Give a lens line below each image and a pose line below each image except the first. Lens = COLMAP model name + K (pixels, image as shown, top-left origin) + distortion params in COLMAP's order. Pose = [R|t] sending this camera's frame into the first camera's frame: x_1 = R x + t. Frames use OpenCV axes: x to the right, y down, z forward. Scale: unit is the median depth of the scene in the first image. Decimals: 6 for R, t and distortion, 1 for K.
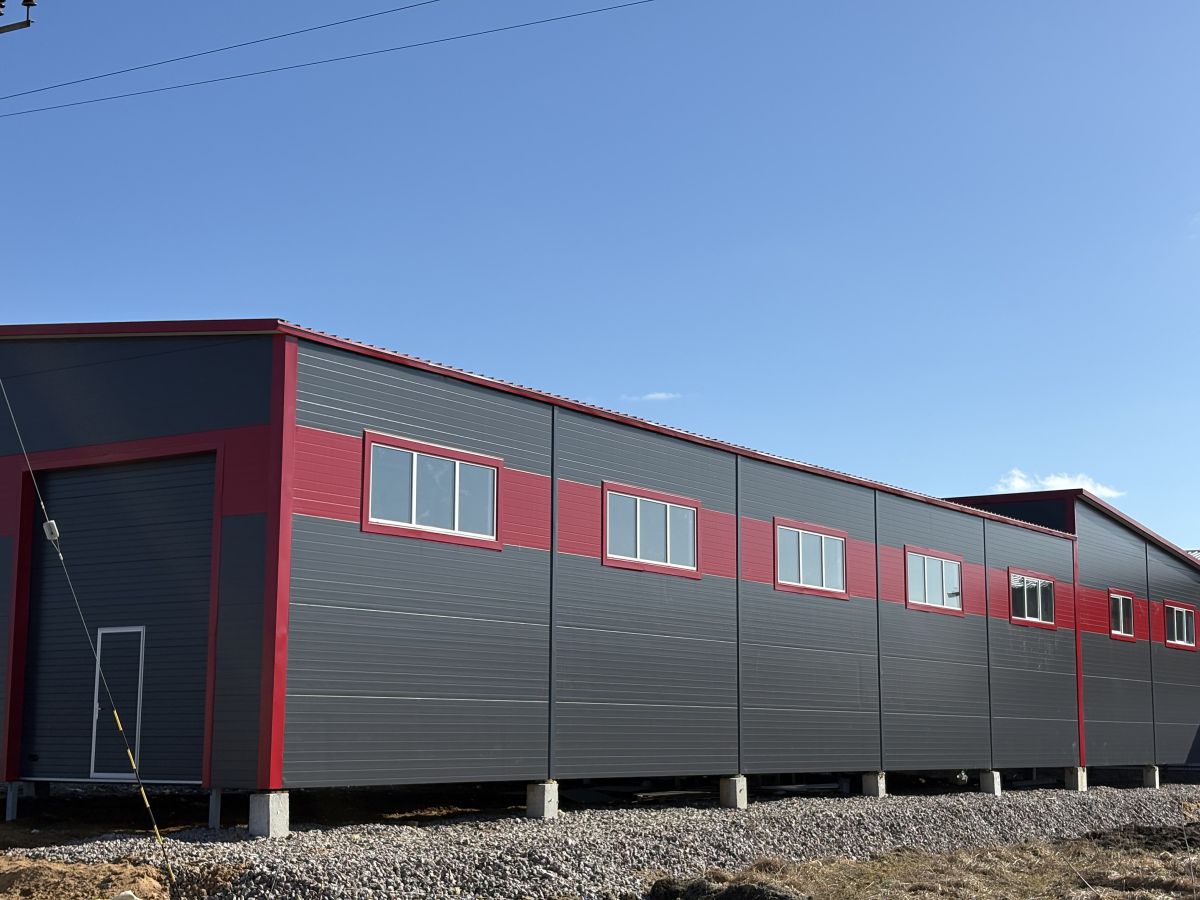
lens RADIAL K [[1810.9, 0, 600.0], [0, 1810.9, 450.0], [0, 0, 1]] dist [0.171707, -0.664647]
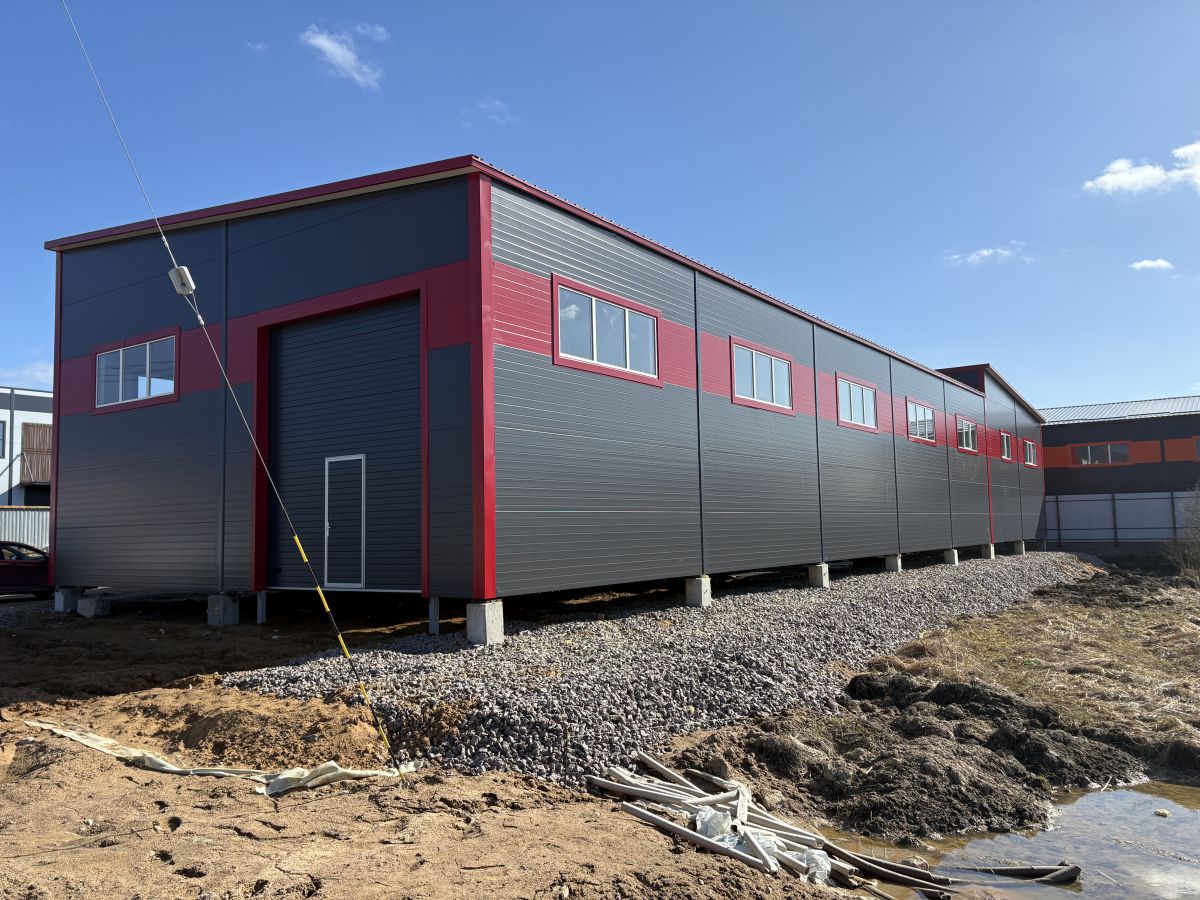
lens RADIAL K [[910.3, 0, 600.0], [0, 910.3, 450.0], [0, 0, 1]] dist [0.050057, -0.044217]
pose [[0.999362, -0.029255, -0.020501, -0.093177], [0.030601, 0.997162, 0.068785, 0.059969], [0.018431, -0.069368, 0.997421, 0.443378]]
